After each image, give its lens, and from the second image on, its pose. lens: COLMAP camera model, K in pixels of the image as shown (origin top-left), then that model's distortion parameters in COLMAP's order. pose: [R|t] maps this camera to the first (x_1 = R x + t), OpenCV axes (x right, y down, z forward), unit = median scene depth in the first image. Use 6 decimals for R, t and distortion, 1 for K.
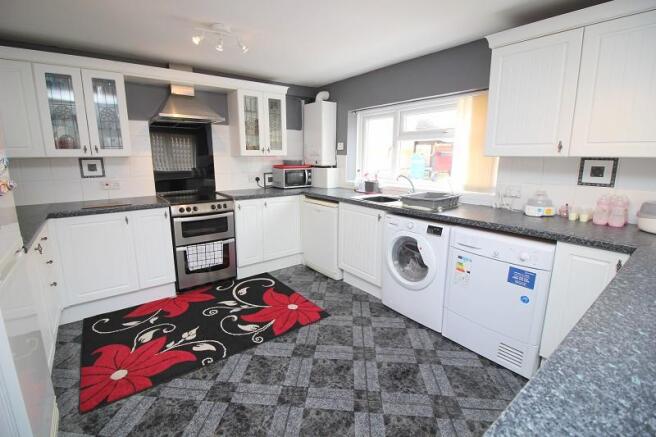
lens RADIAL K [[303.0, 0, 327.4], [0, 303.0, 216.4], [0, 0, 1]] dist [-0.003341, -0.000460]
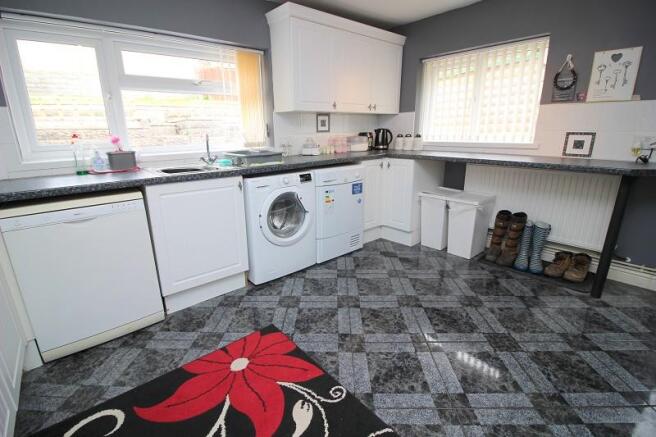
lens RADIAL K [[303.0, 0, 318.3], [0, 303.0, 210.3], [0, 0, 1]] dist [-0.003341, -0.000460]
pose [[-0.036412, -0.256670, 0.965813, -0.723493], [0.214415, 0.941940, 0.258410, -0.114179], [-0.976064, 0.216494, 0.020736, 0.935726]]
